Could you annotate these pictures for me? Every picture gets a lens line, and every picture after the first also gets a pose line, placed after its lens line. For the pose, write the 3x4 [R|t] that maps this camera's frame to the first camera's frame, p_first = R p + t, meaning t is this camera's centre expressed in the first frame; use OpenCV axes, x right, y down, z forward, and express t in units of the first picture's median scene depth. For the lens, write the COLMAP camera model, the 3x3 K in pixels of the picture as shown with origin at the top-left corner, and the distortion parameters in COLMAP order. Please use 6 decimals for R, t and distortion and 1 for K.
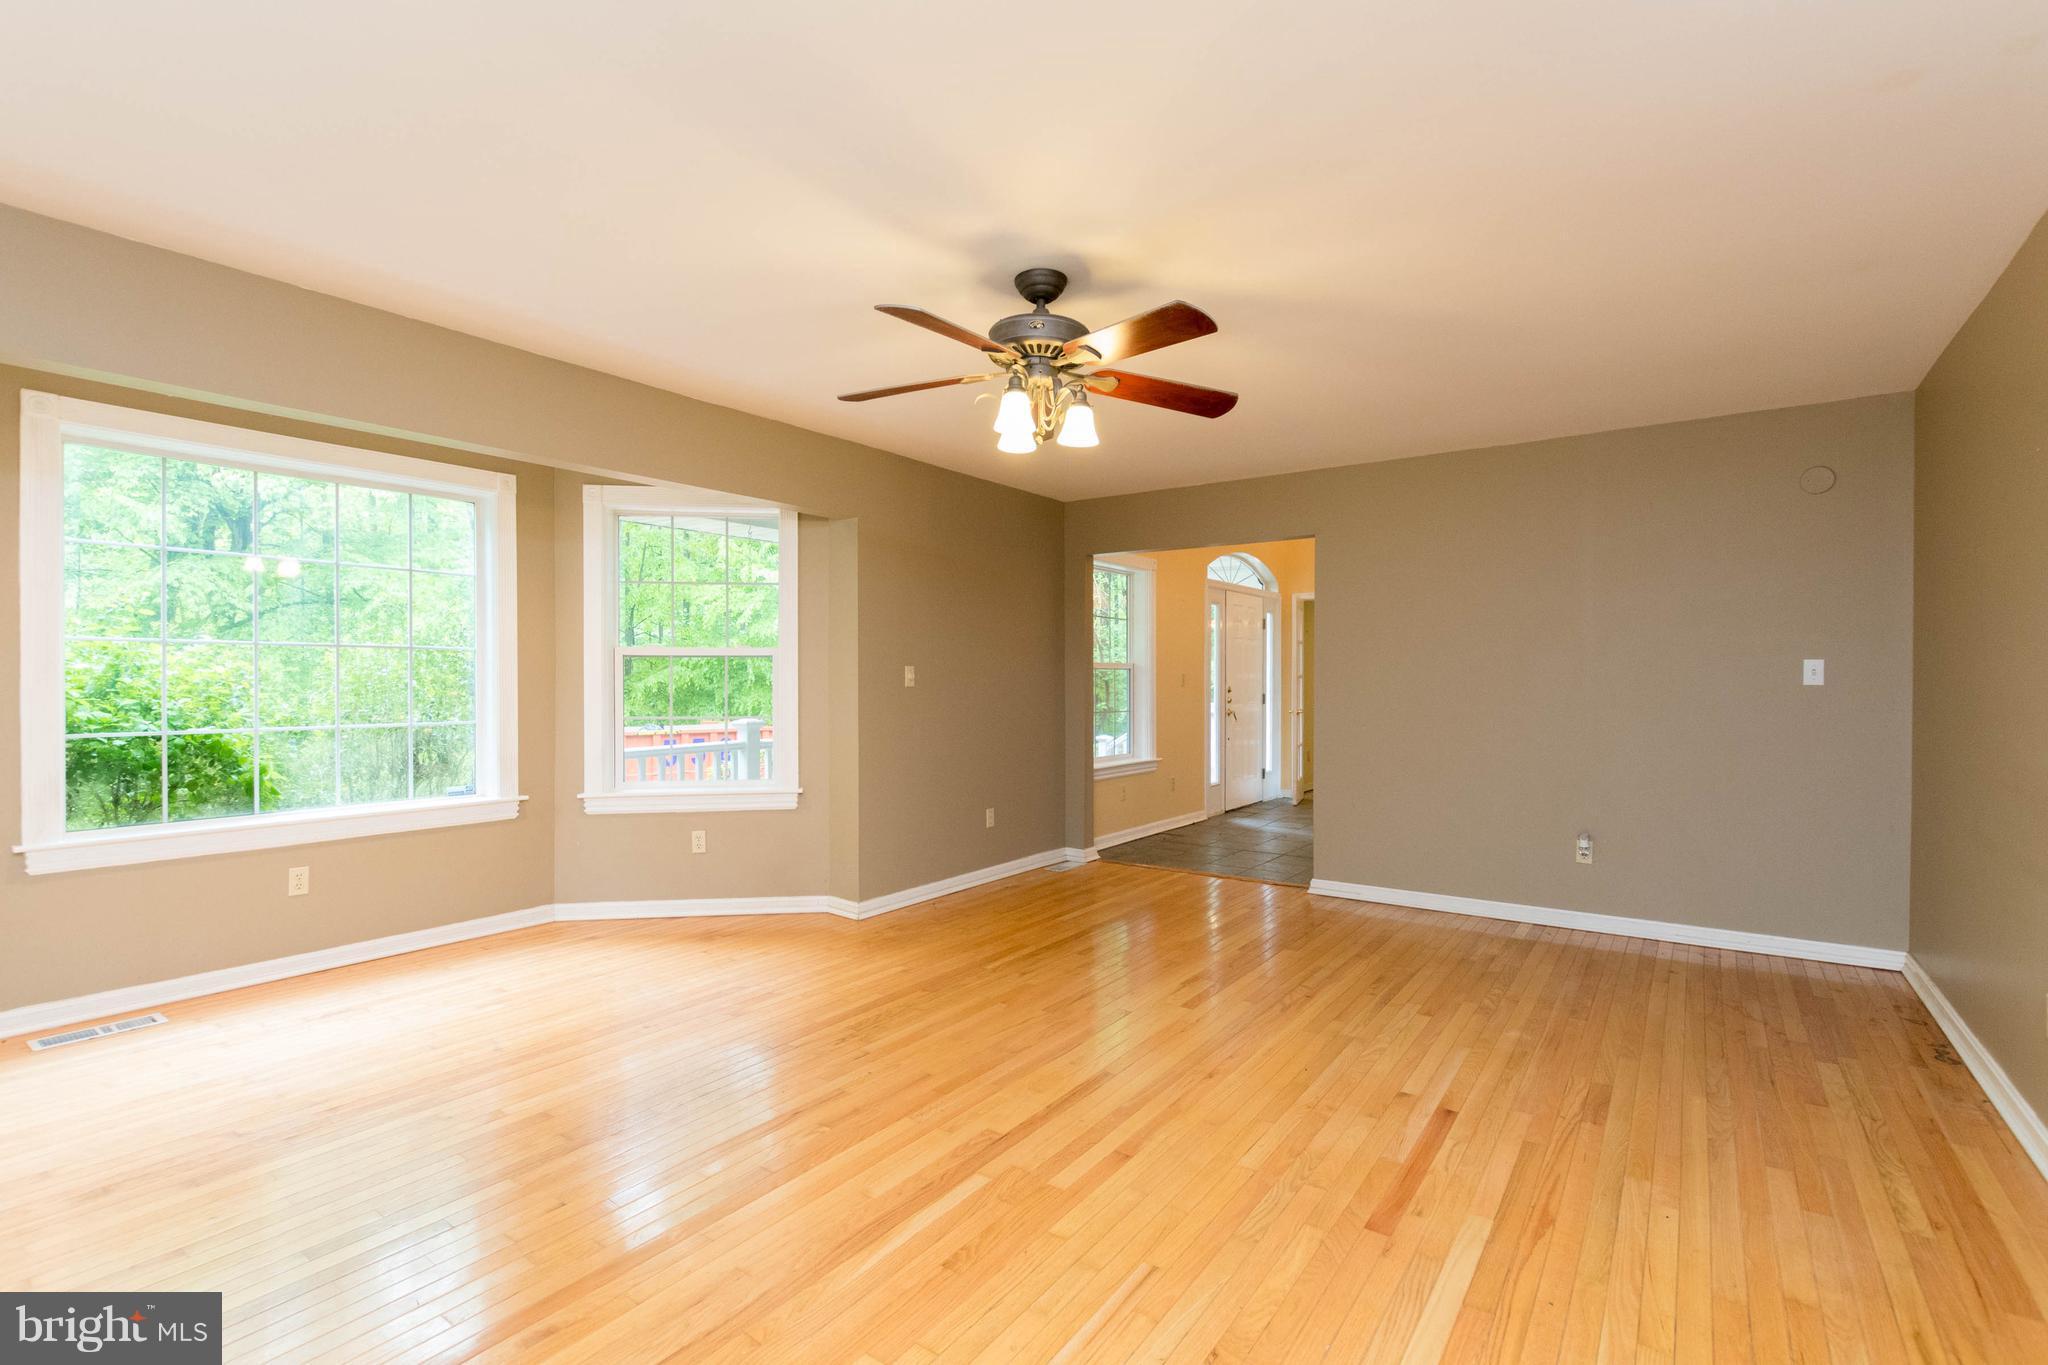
lens RADIAL K [[931.4, 0, 1015.5], [0, 931.4, 684.1], [0, 0, 1]] dist [0.000770, -0.000028]
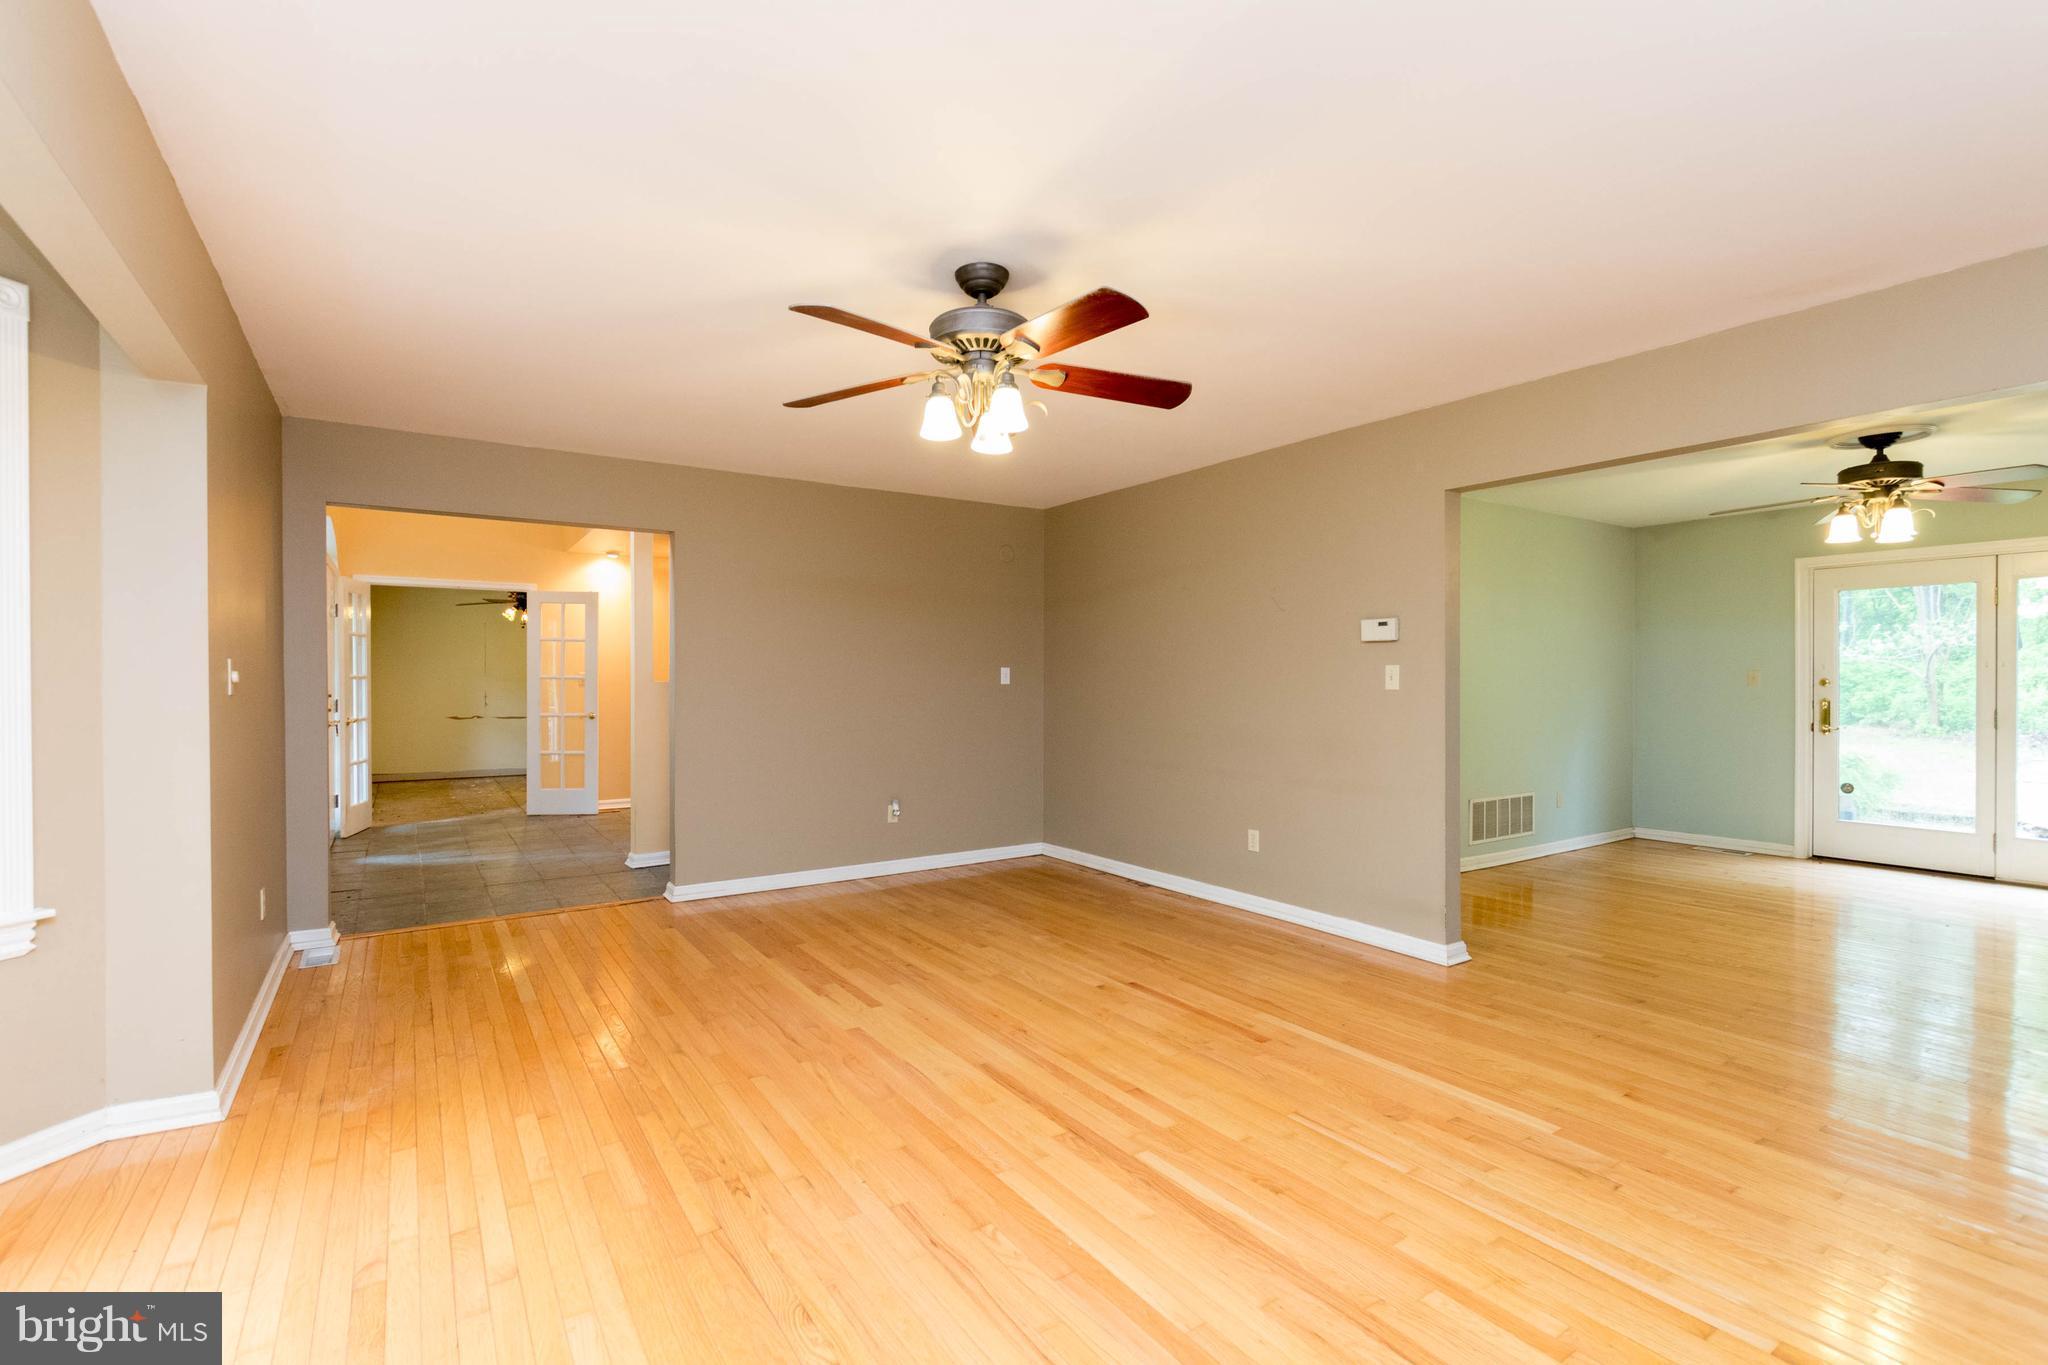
lens RADIAL K [[931.4, 0, 1015.5], [0, 931.4, 684.1], [0, 0, 1]] dist [0.000770, -0.000028]
pose [[0.353799, -0.004964, 0.935308, -0.835342], [0.005619, 0.999979, 0.003182, -0.005741], [-0.935305, 0.004129, 0.353820, 0.590038]]
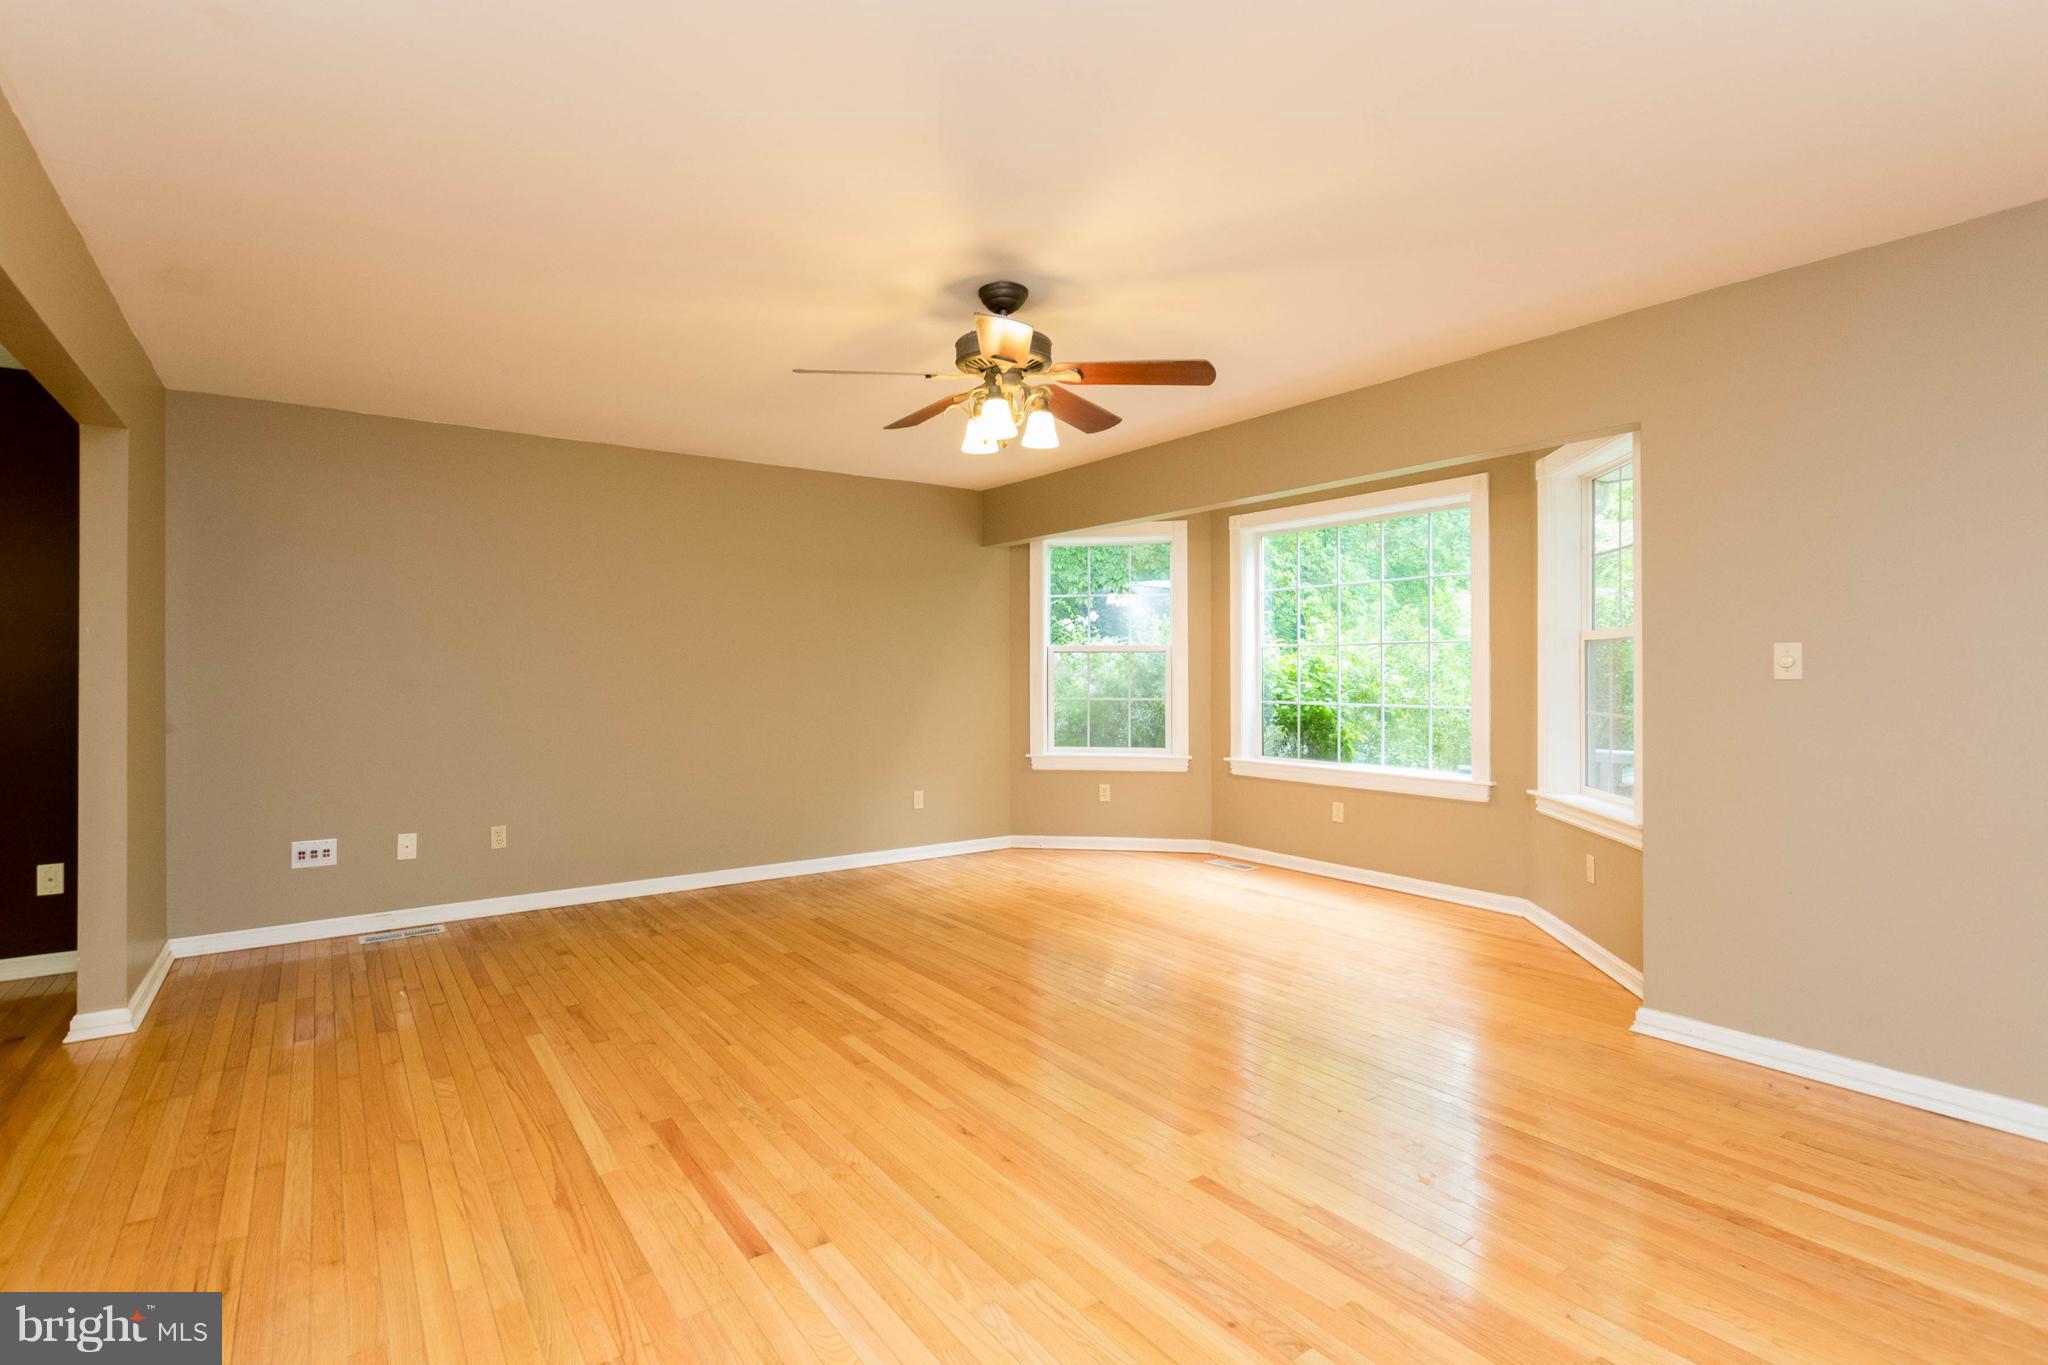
lens RADIAL K [[951.1, 0, 993.2], [0, 951.1, 665.0], [0, 0, 1]] dist [0.003080, 0.000119]
pose [[-0.320410, -0.004827, -0.947267, 1.005407], [-0.002066, 0.999988, -0.004397, -0.005006], [0.947277, 0.000548, -0.320416, 1.270423]]
